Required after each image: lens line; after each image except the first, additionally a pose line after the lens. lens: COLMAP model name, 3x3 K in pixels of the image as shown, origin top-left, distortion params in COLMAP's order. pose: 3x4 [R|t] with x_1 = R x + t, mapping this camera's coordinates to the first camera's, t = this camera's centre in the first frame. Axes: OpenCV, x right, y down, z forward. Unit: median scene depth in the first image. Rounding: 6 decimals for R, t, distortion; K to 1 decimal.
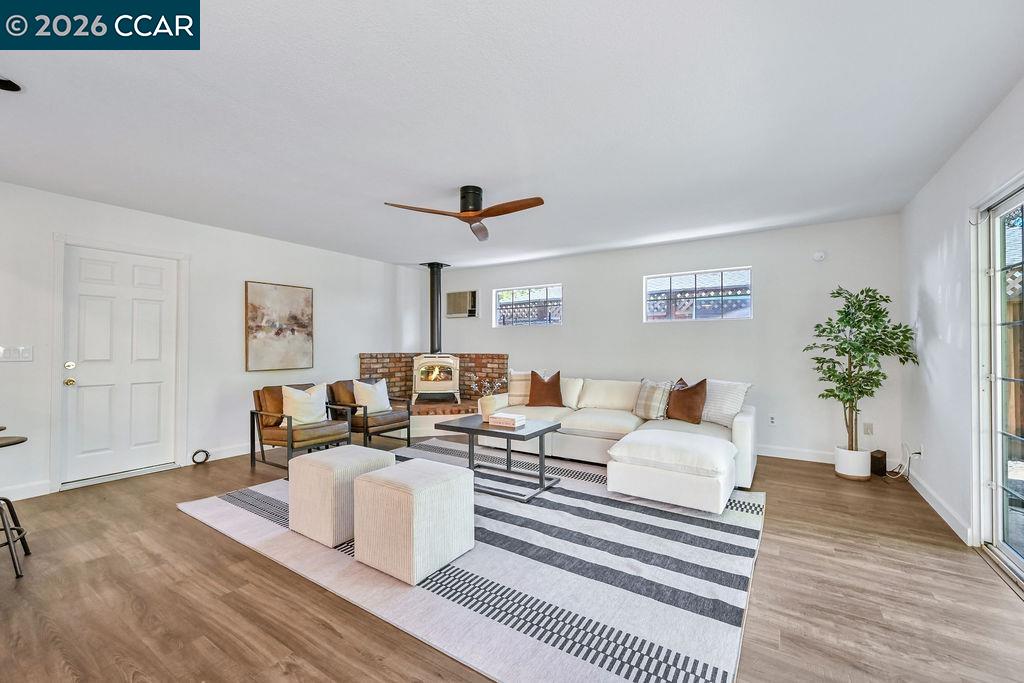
lens RADIAL K [[416.2, 0, 512.8], [0, 416.2, 338.5], [0, 0, 1]] dist [-0.000850, 0.000599]
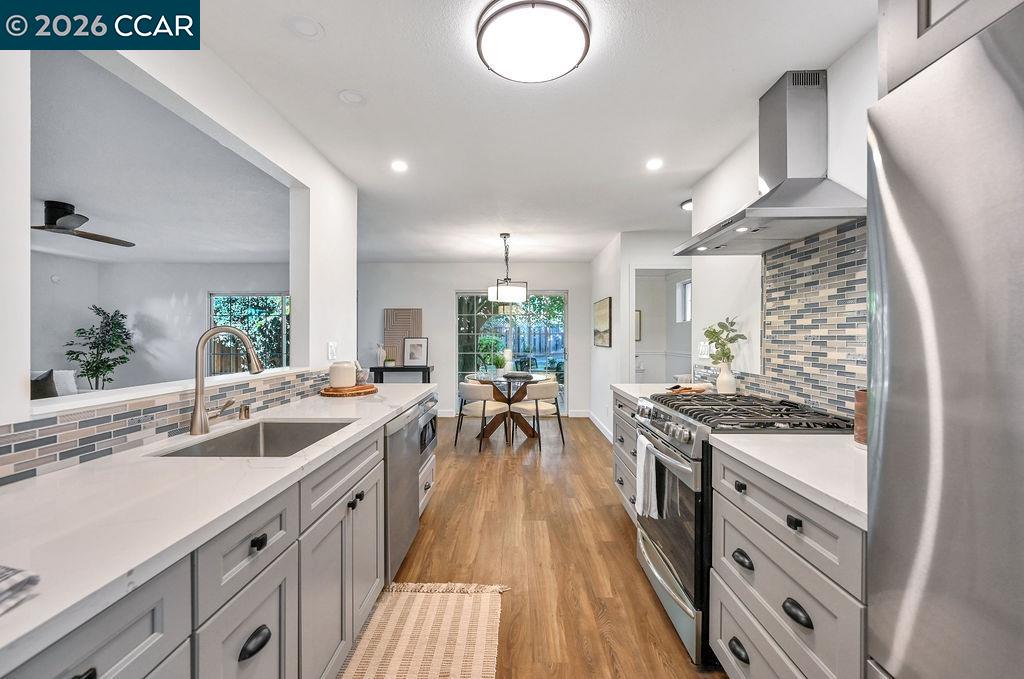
lens RADIAL K [[416.2, 0, 512.8], [0, 416.2, 336.5], [0, 0, 1]] dist [-0.000850, 0.000599]
pose [[-0.537097, 0.002065, 0.843518, -1.156068], [-0.016312, 0.999785, -0.012834, -0.009982], [-0.843363, -0.020652, -0.536948, 0.407612]]
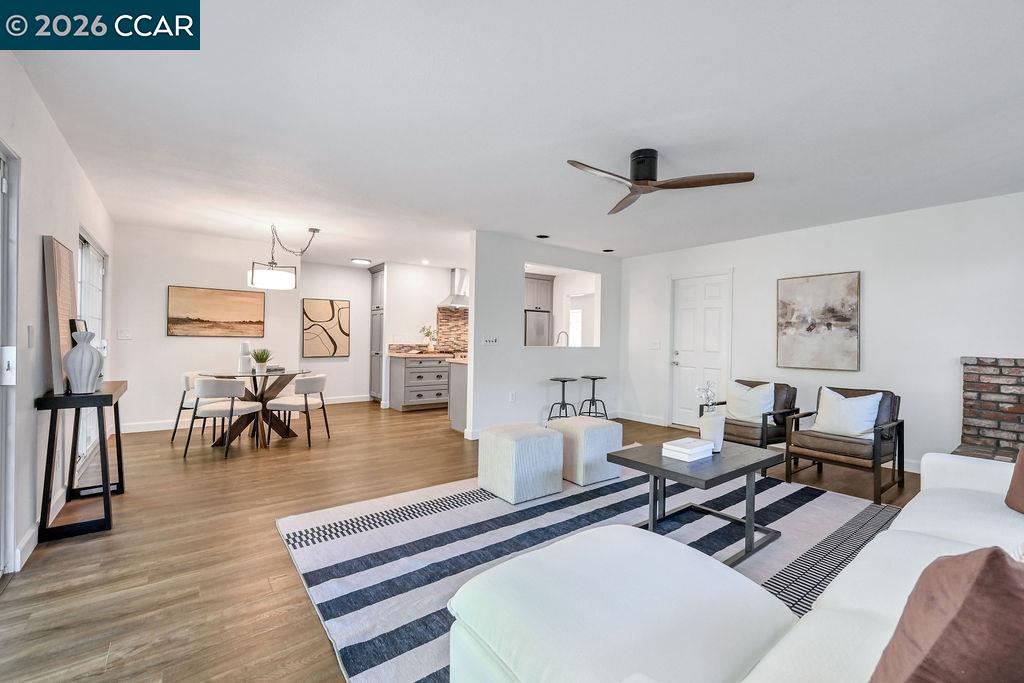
lens RADIAL K [[429.2, 0, 526.2], [0, 429.2, 338.2], [0, 0, 1]] dist [-0.002210, -0.000052]
pose [[-0.314310, -0.007029, -0.949294, 0.556926], [0.003014, 0.999960, -0.008402, 0.014556], [0.949316, -0.005502, -0.314276, 0.734969]]
